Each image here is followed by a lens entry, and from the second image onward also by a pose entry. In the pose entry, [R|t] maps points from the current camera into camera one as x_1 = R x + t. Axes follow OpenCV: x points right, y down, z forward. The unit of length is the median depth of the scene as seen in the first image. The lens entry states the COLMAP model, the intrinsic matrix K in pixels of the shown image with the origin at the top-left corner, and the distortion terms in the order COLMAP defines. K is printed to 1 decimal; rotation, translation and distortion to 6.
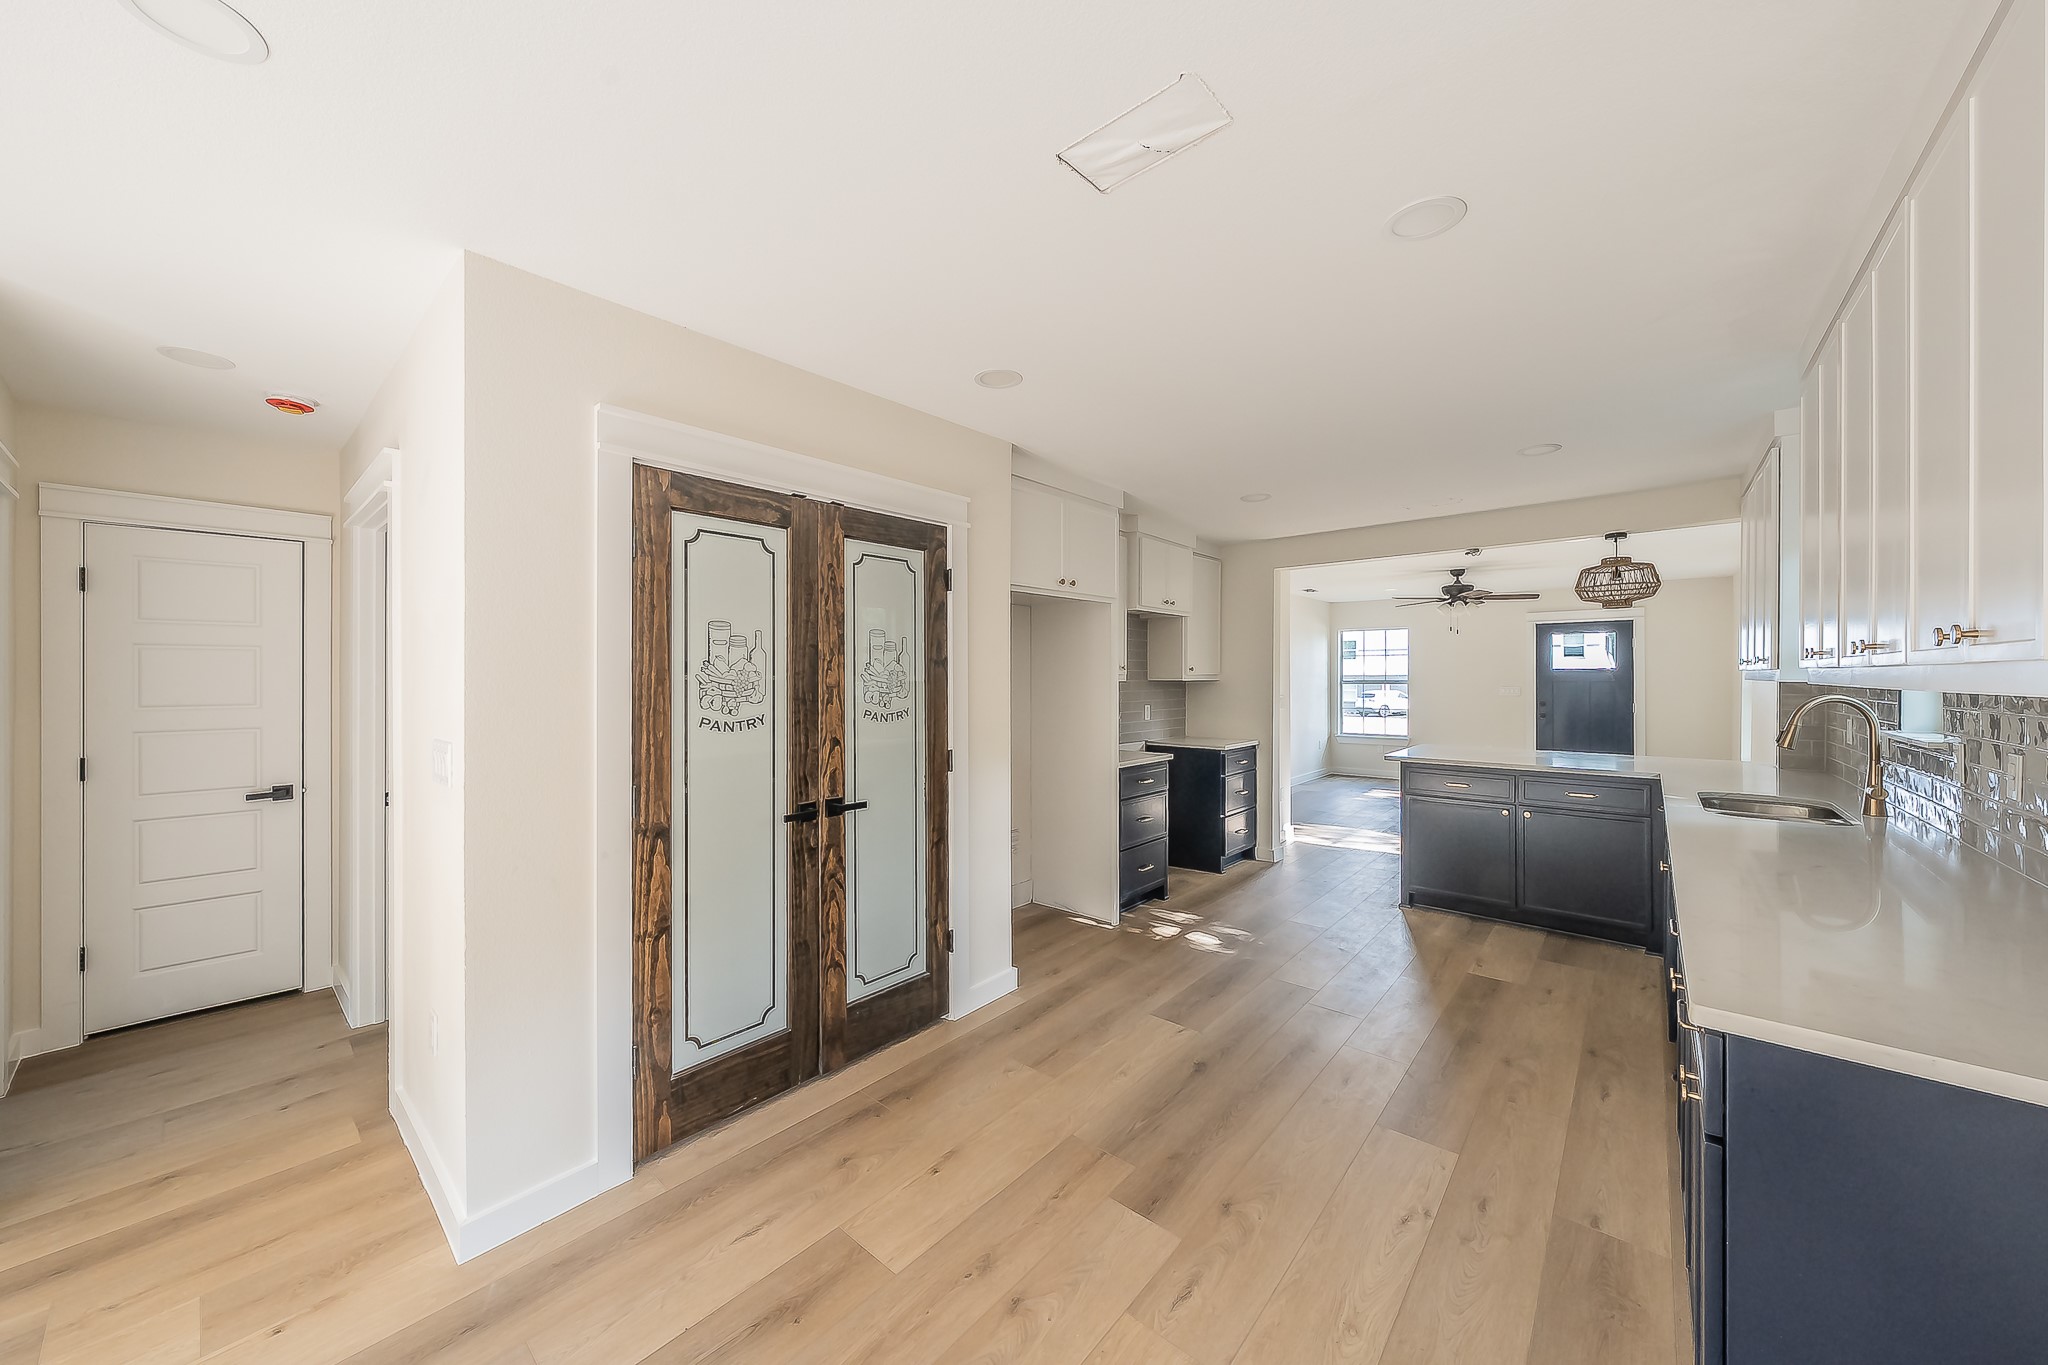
lens RADIAL K [[718.2, 0, 1019.9], [0, 718.2, 667.7], [0, 0, 1]] dist [-0.001153, -0.000054]
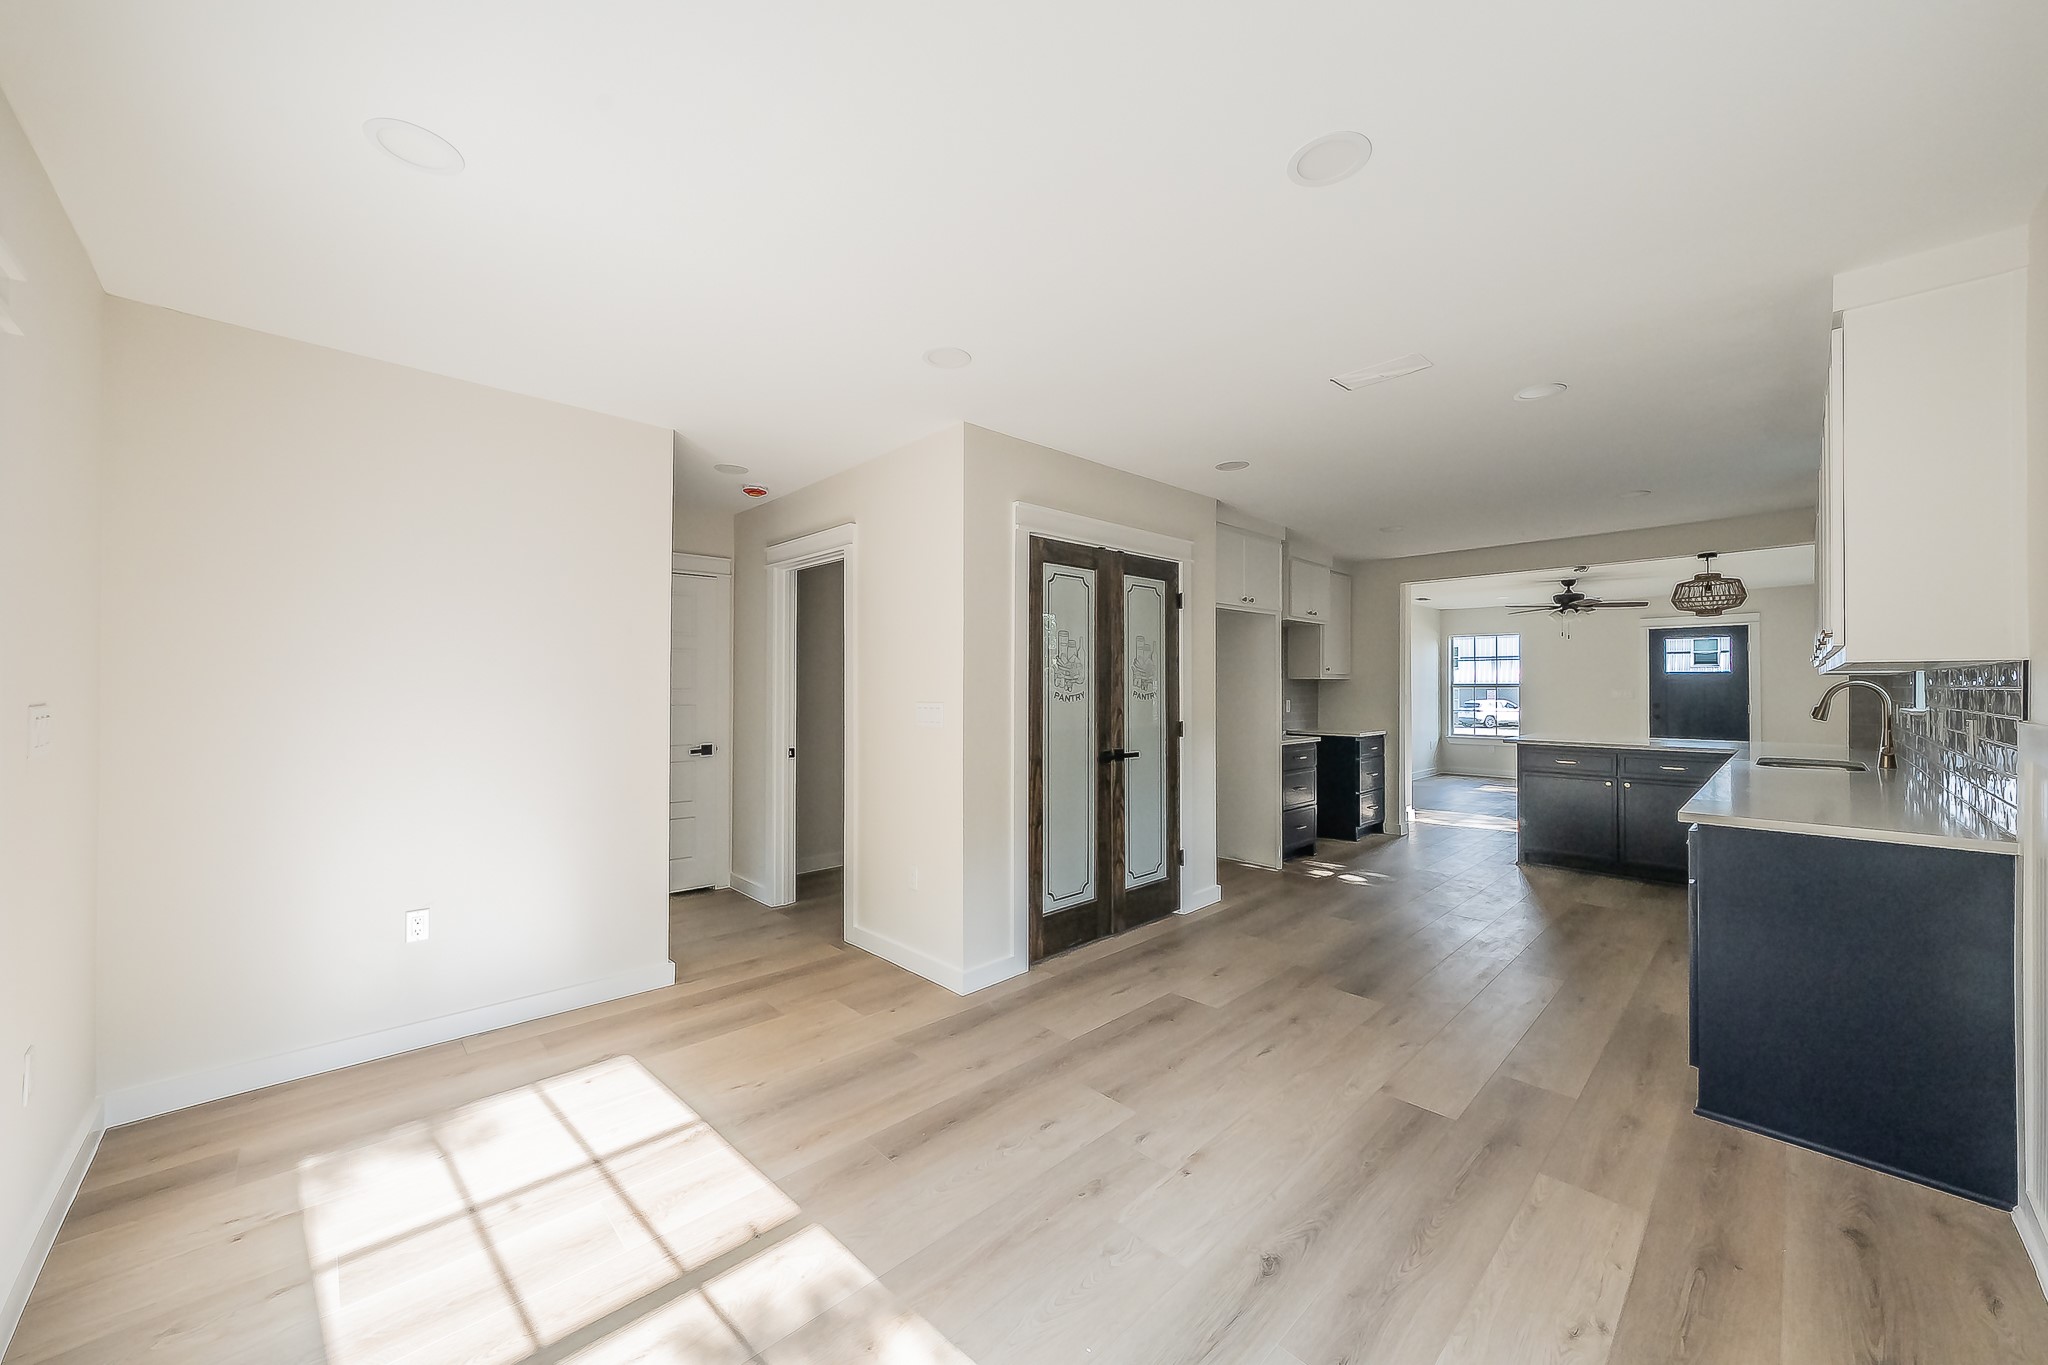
lens RADIAL K [[742.0, 0, 1019.2], [0, 742.0, 672.9], [0, 0, 1]] dist [0.000474, -0.000010]
pose [[0.995645, 0.000167, -0.093221, -0.275242], [-0.000715, 0.999983, -0.005837, 0.027841], [0.093218, 0.005879, 0.995628, -0.473649]]
